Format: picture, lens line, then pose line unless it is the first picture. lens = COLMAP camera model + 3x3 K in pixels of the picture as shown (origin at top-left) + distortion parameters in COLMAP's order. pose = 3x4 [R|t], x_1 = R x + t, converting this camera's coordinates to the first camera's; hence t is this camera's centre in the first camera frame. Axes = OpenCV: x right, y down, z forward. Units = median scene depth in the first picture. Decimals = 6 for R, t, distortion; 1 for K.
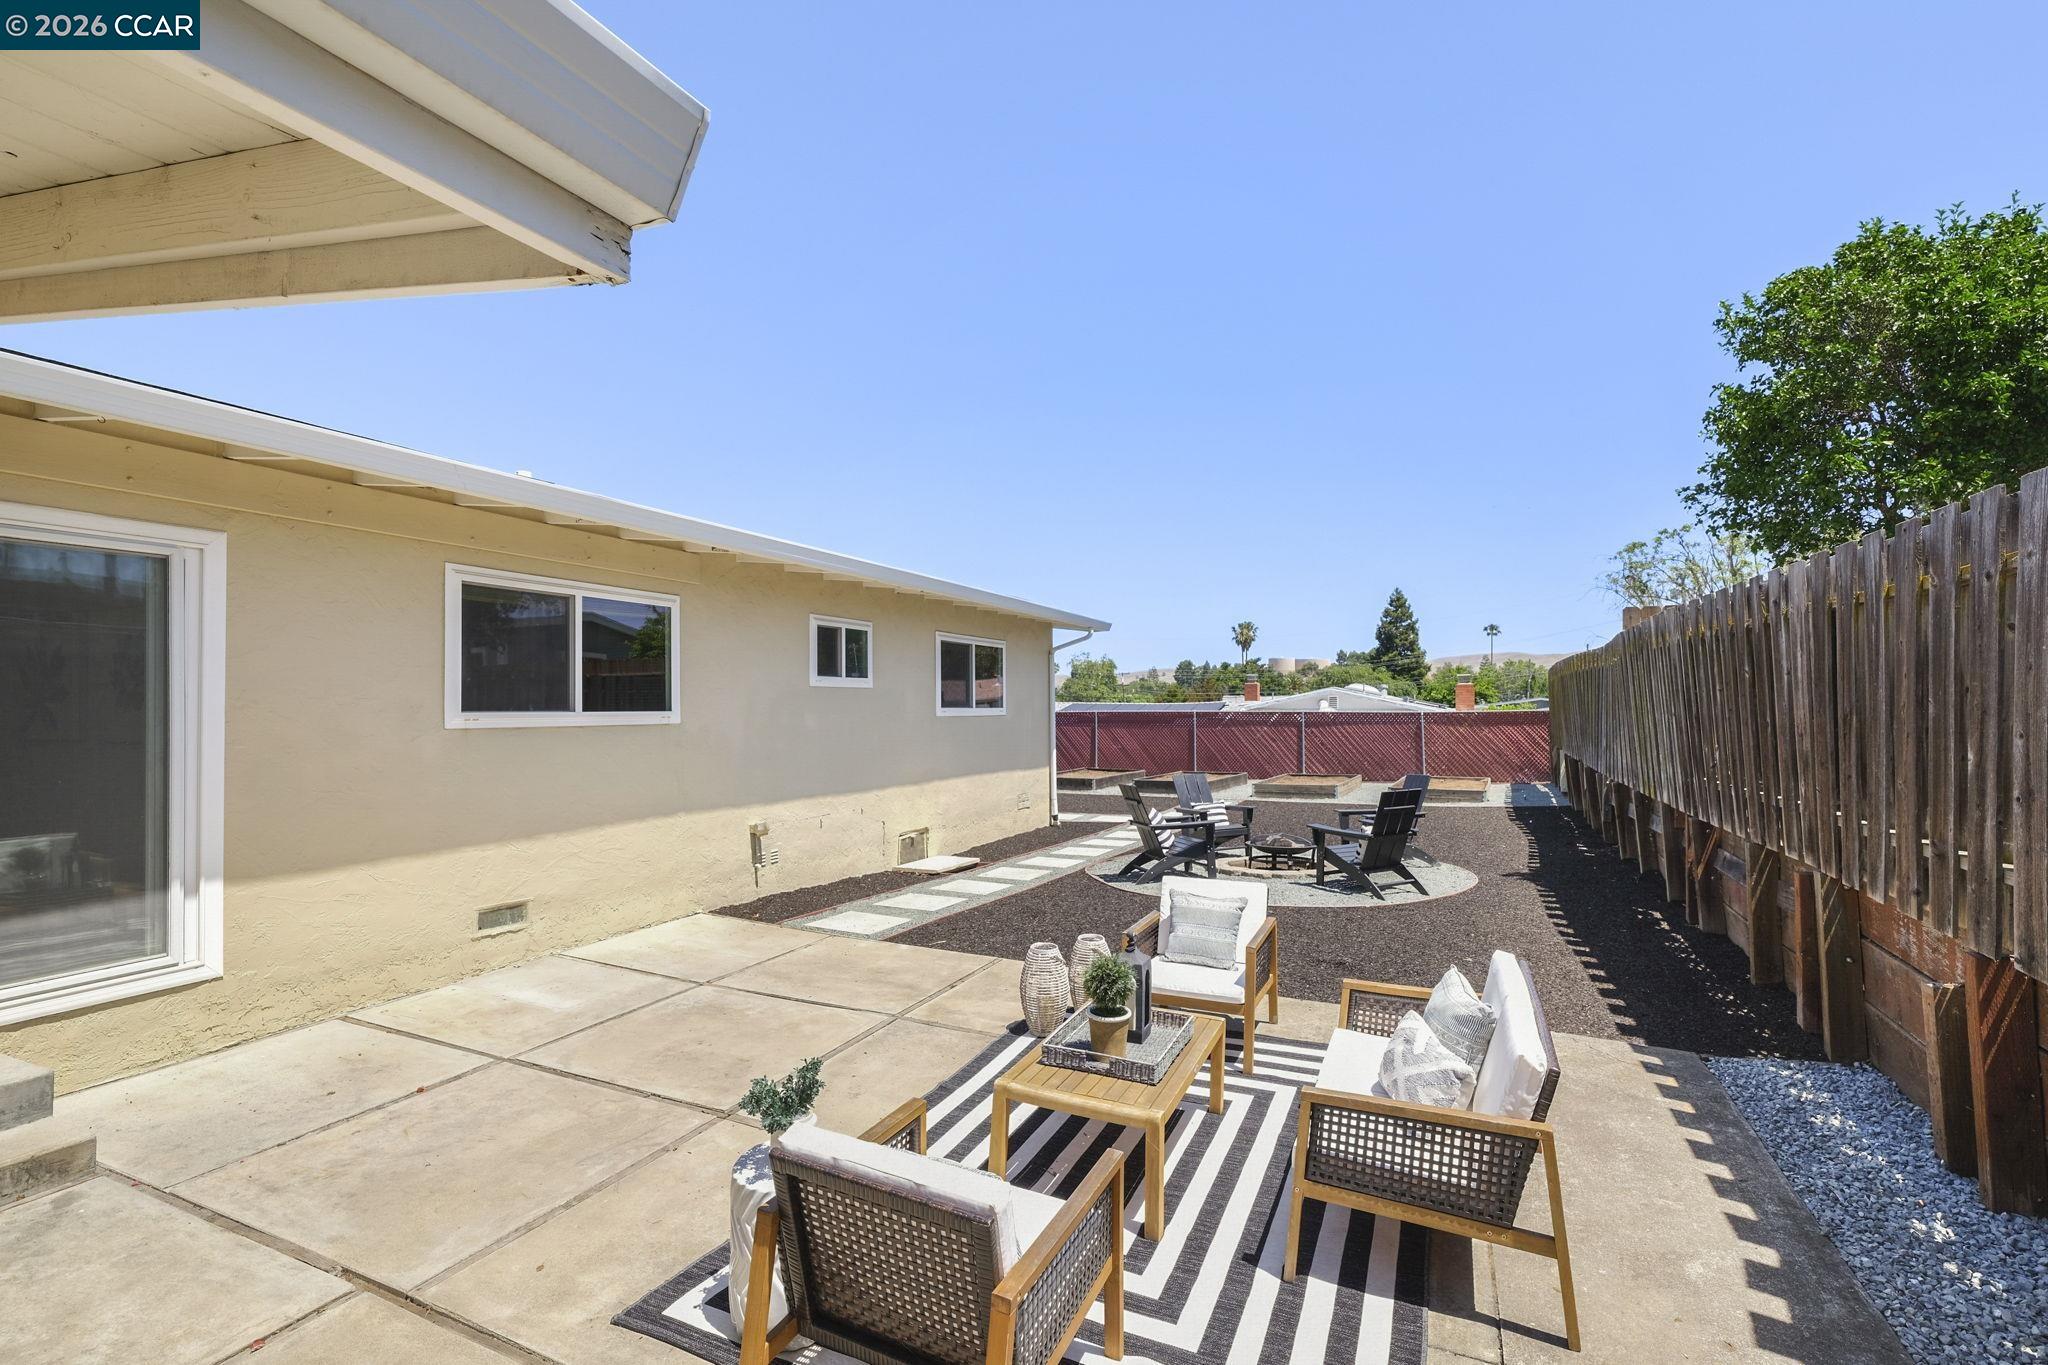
lens RADIAL K [[931.3, 0, 1033.9], [0, 931.3, 698.5], [0, 0, 1]] dist [-0.000639, 0.000767]
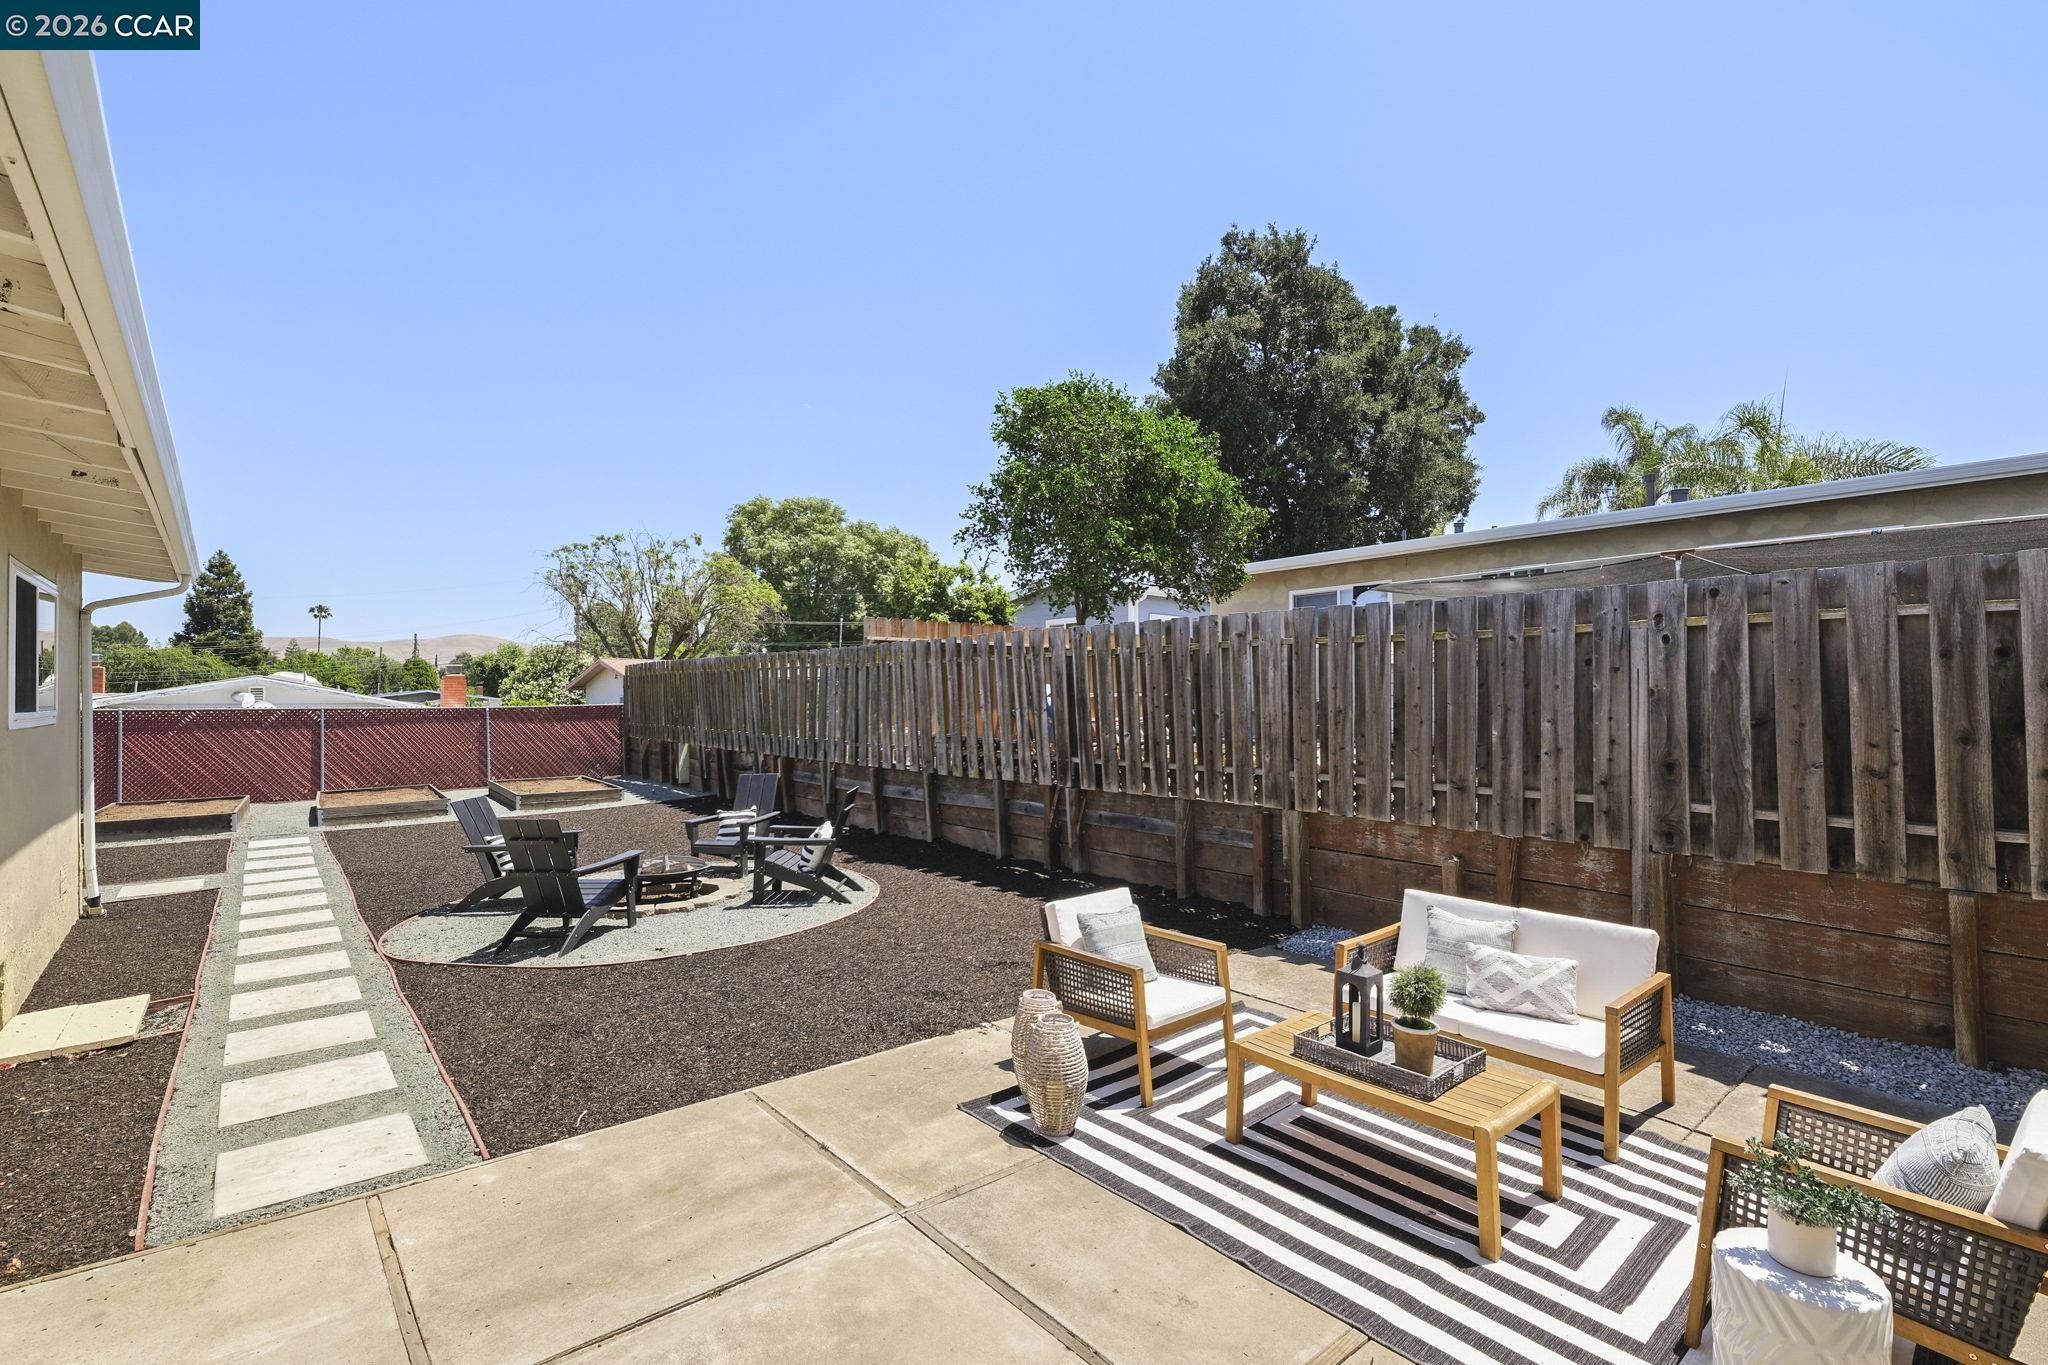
lens RADIAL K [[931.3, 0, 1033.9], [0, 931.3, 698.5], [0, 0, 1]] dist [-0.000639, 0.000767]
pose [[0.414631, 0.000998, 0.909989, -0.395394], [-0.008281, 0.999962, 0.002677, -0.001436], [-0.909952, -0.008646, 0.414624, 0.391135]]
